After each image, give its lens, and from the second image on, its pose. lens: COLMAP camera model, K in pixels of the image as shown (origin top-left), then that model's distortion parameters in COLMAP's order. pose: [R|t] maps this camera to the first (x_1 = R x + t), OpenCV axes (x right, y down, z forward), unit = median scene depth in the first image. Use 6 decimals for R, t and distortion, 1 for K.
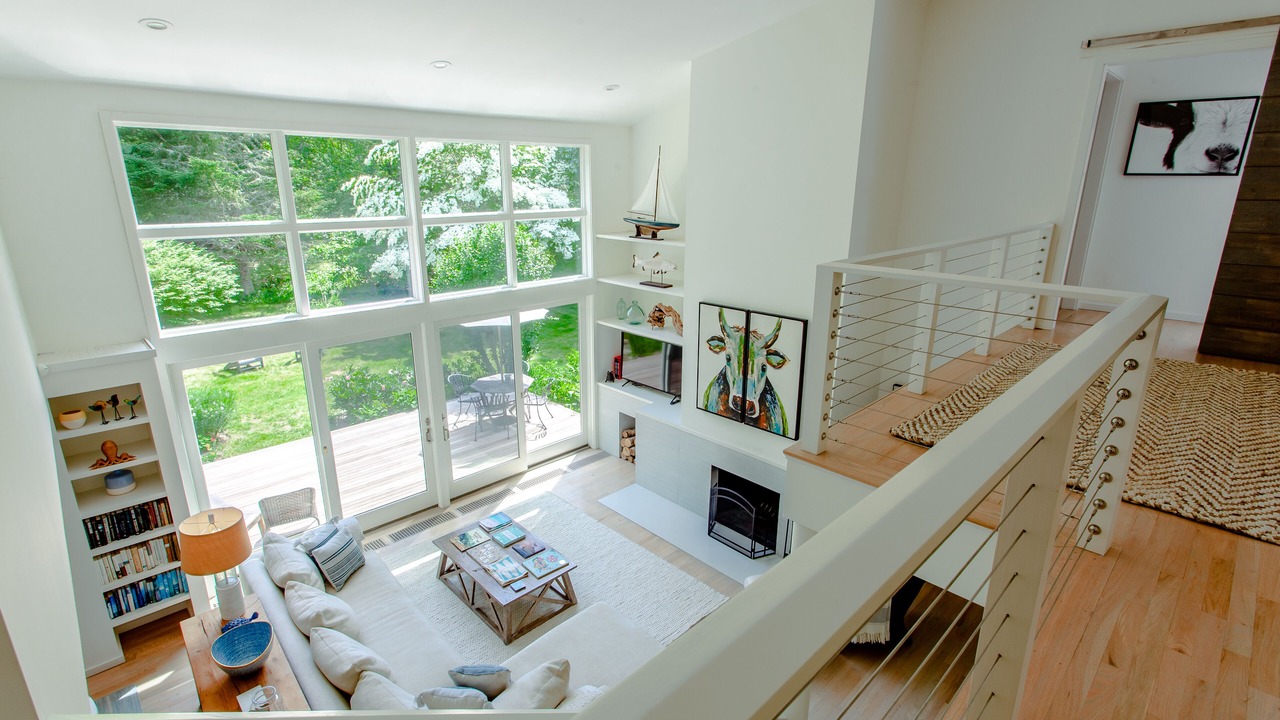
lens RADIAL K [[621.1, 0, 650.0], [0, 621.1, 348.5], [0, 0, 1]] dist [0.005170, -0.000566]
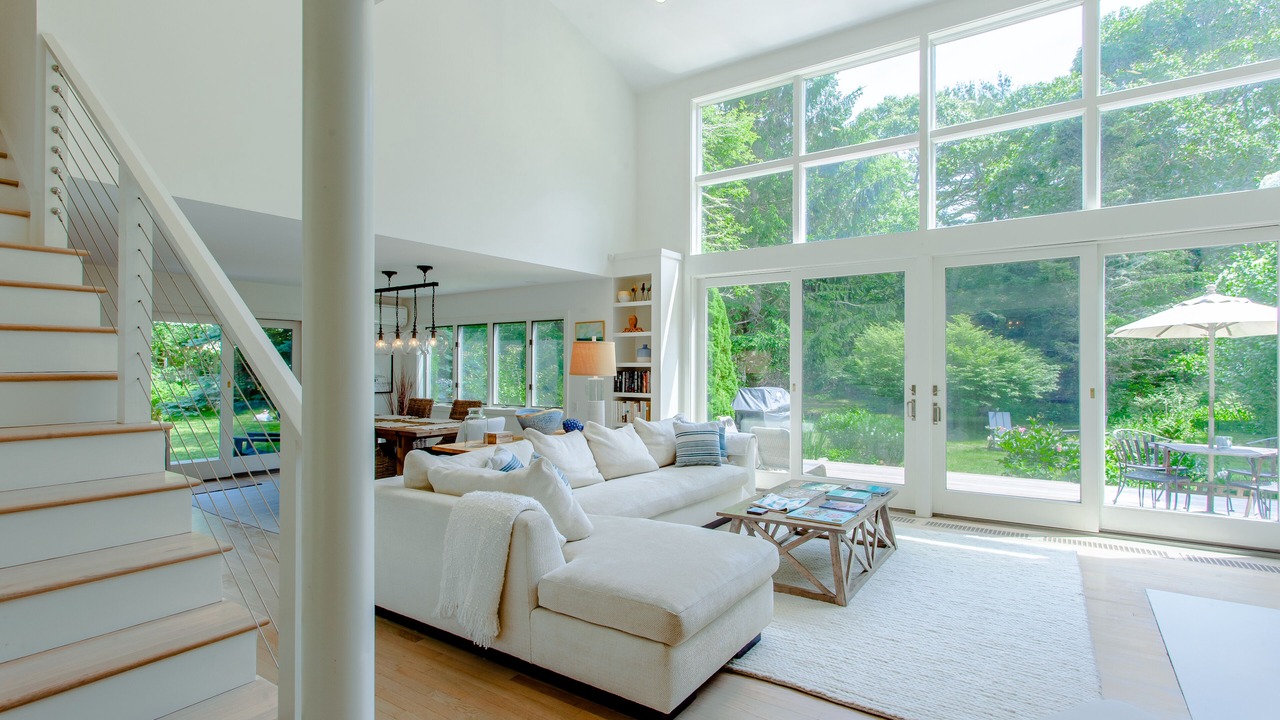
lens RADIAL K [[621.1, 0, 635.2], [0, 621.1, 356.7], [0, 0, 1]] dist [0.005170, -0.000566]
pose [[0.200399, -0.005692, -0.979698, 0.386417], [-0.270313, 0.960846, -0.060876, 0.242751], [0.941685, 0.277024, 0.191014, 0.567489]]
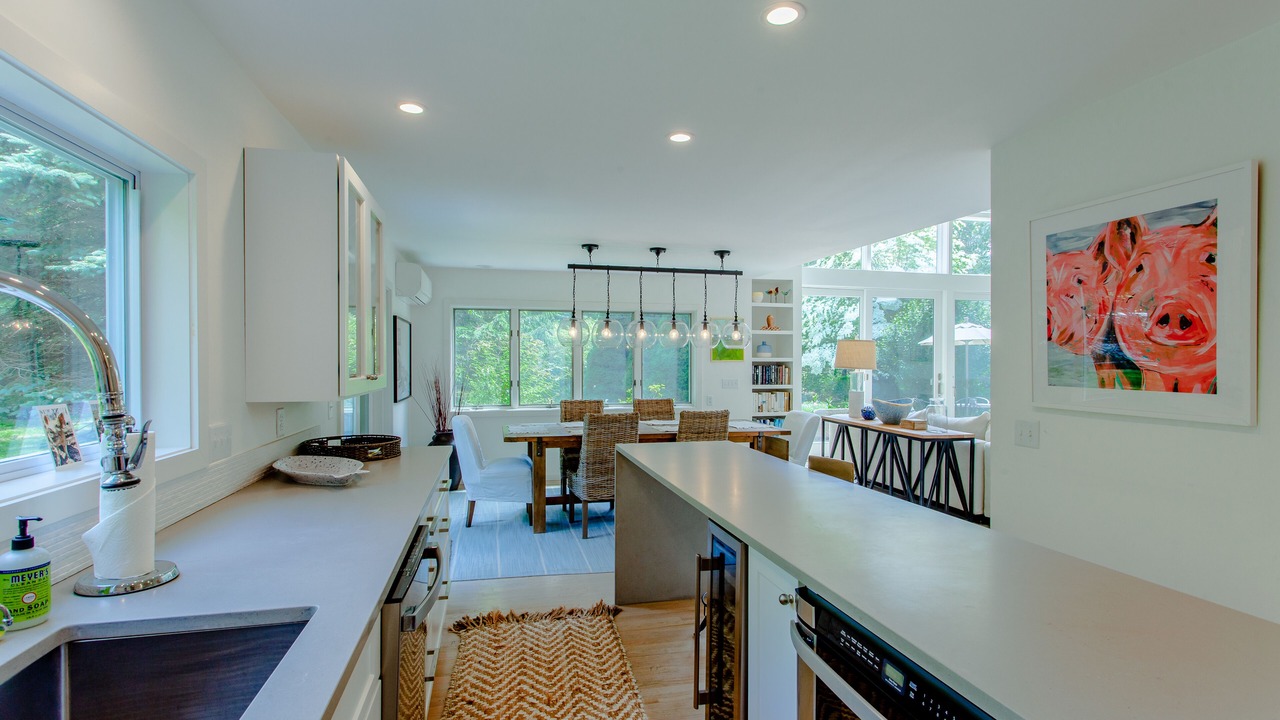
lens RADIAL K [[621.1, 0, 636.2], [0, 621.1, 362.7], [0, 0, 1]] dist [0.005170, -0.000566]
pose [[0.852113, 0.003876, -0.523344, -0.250441], [-0.145879, 0.962100, -0.230397, 0.506279], [0.502616, 0.272669, 0.820383, -0.320745]]
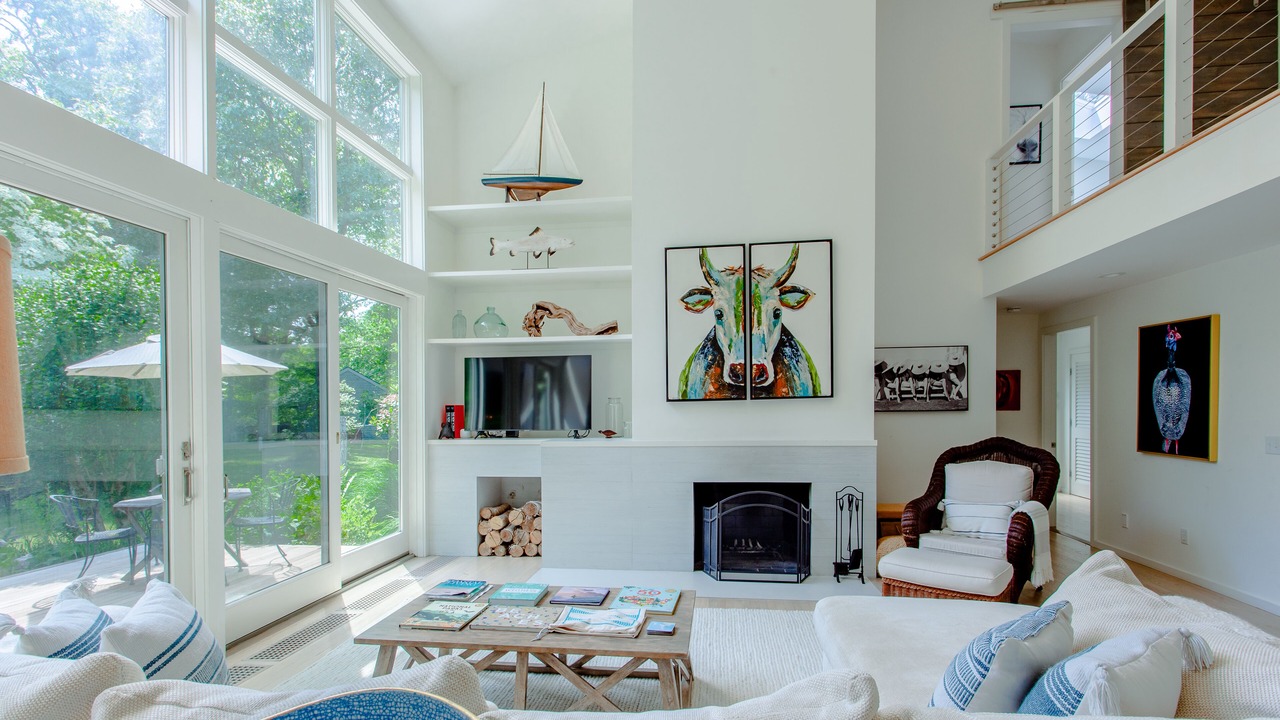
lens RADIAL K [[621.1, 0, 655.3], [0, 621.1, 418.2], [0, 0, 1]] dist [0.005170, -0.000566]
pose [[0.773425, -0.025725, 0.633366, -0.415961], [0.189139, 0.963027, -0.191849, 0.269021], [-0.605013, 0.268175, 0.749694, 0.528331]]
